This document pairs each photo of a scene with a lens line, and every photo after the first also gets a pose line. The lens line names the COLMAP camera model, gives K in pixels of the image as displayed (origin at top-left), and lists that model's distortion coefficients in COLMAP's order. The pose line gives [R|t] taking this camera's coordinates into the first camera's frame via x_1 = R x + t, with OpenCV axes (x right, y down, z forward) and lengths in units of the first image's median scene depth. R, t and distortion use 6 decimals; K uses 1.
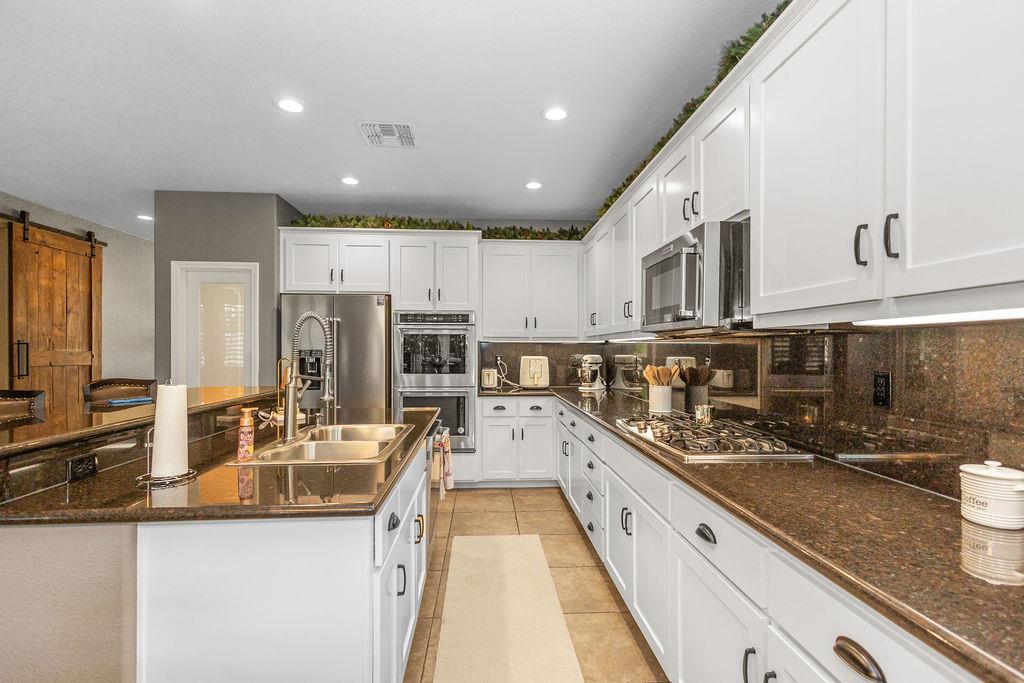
lens RADIAL K [[479.4, 0, 504.4], [0, 479.4, 348.3], [0, 0, 1]] dist [0.014488, -0.000466]
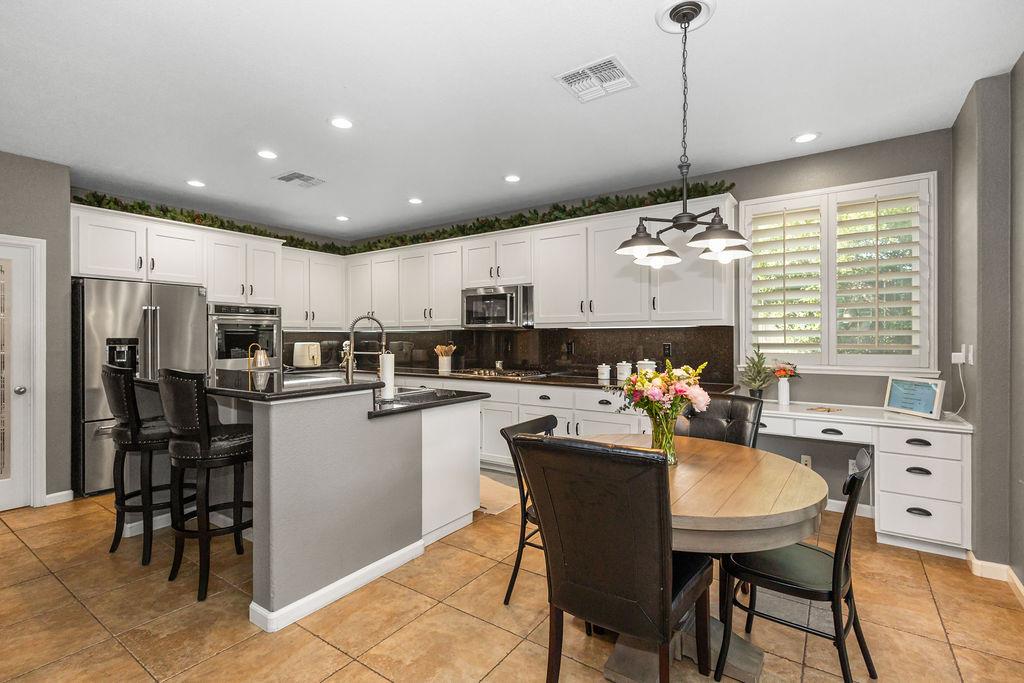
lens RADIAL K [[479.4, 0, 515.4], [0, 479.4, 336.0], [0, 0, 1]] dist [0.014488, -0.000466]
pose [[0.613632, -0.002319, 0.789589, -0.665941], [0.001892, 0.999997, 0.001466, -0.000998], [-0.789590, 0.000594, 0.613634, -0.222120]]
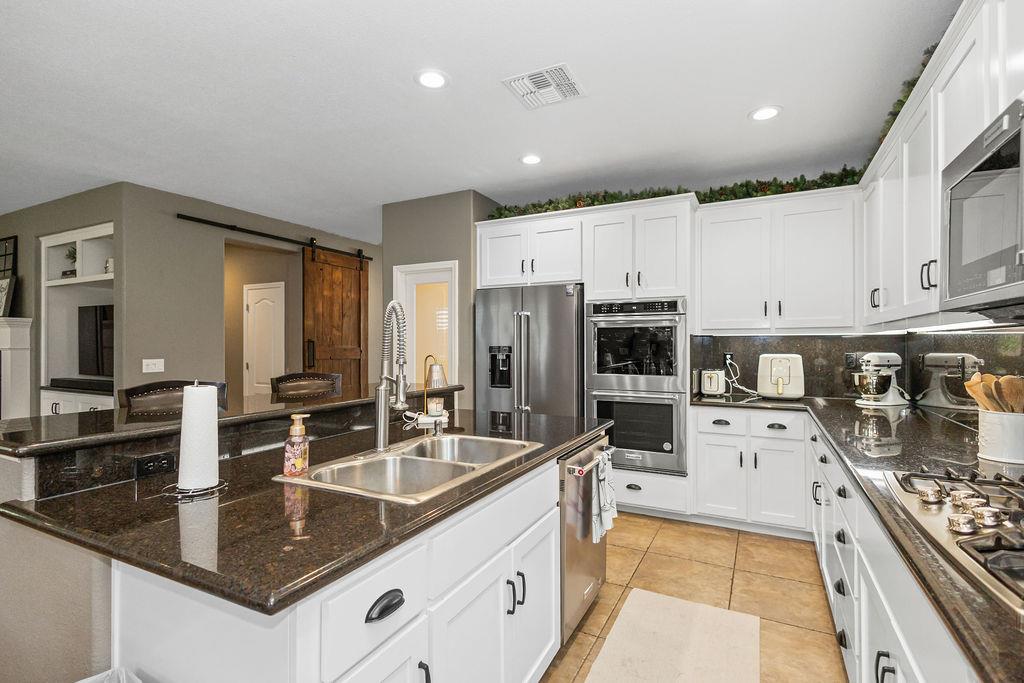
lens RADIAL K [[479.4, 0, 503.6], [0, 479.4, 344.2], [0, 0, 1]] dist [0.014488, -0.000466]
pose [[0.859803, -0.003951, -0.510610, 0.084424], [0.003999, 0.999991, -0.001004, 0.000413], [0.510610, -0.001179, 0.859812, 0.173492]]
